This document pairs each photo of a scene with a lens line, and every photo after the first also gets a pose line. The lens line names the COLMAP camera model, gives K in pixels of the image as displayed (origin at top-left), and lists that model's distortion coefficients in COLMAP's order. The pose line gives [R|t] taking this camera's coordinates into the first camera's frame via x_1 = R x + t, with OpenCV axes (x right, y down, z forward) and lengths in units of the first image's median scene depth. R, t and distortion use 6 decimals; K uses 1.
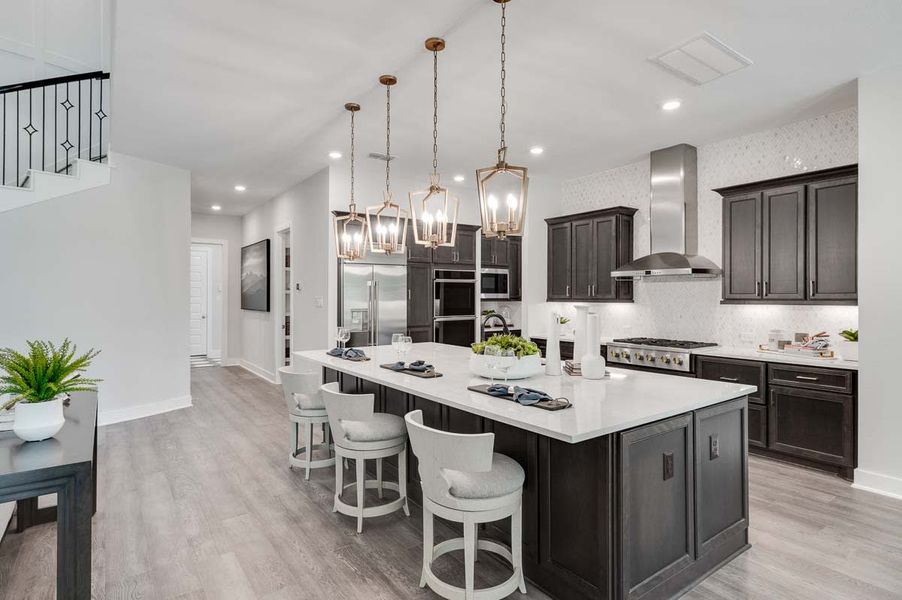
lens RADIAL K [[467.1, 0, 453.9], [0, 467.1, 299.5], [0, 0, 1]] dist [0.002003, 0.000095]
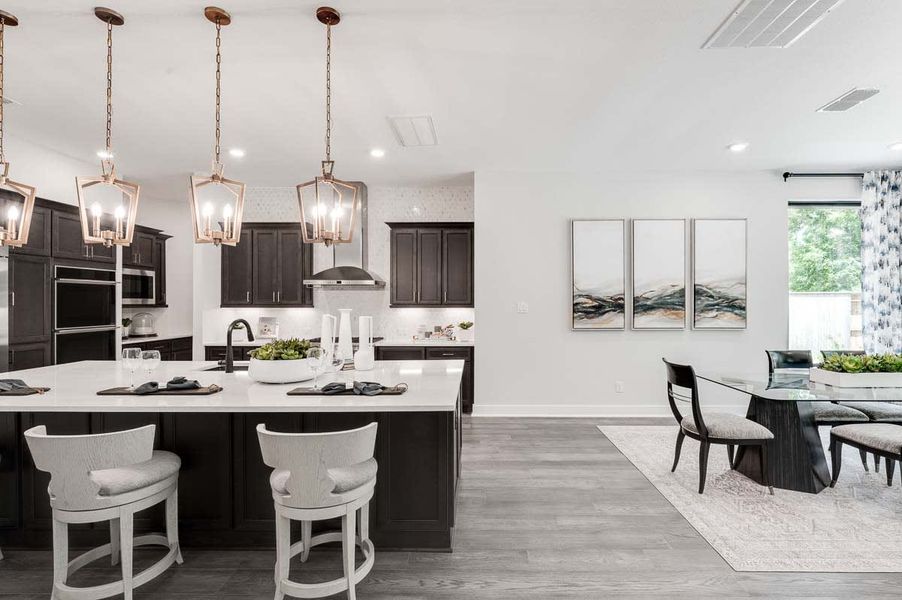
lens RADIAL K [[409.8, 0, 466.6], [0, 409.8, 310.8], [0, 0, 1]] dist [0.001261, -0.002366]
pose [[0.605067, -0.013697, 0.796056, -0.246440], [0.003974, 0.999892, 0.014183, 0.002335], [-0.796164, -0.005418, 0.605056, 0.101735]]
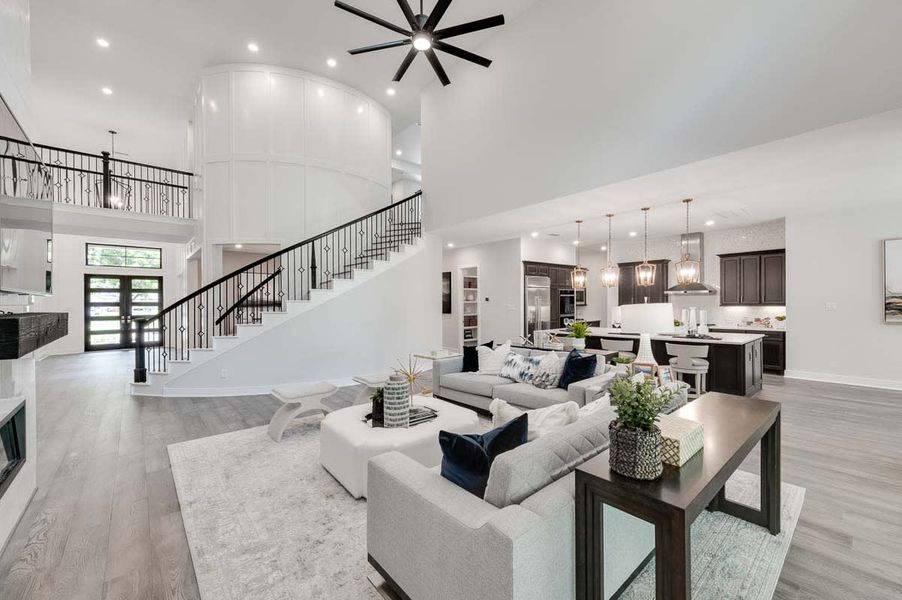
lens RADIAL K [[350.1, 0, 467.4], [0, 350.1, 306.8], [0, 0, 1]] dist [0.004359, -0.000871]
pose [[0.997302, -0.015041, 0.071851, -0.764710], [0.014435, 0.999856, 0.008946, -0.019883], [-0.071976, -0.007885, 0.997375, -0.596716]]
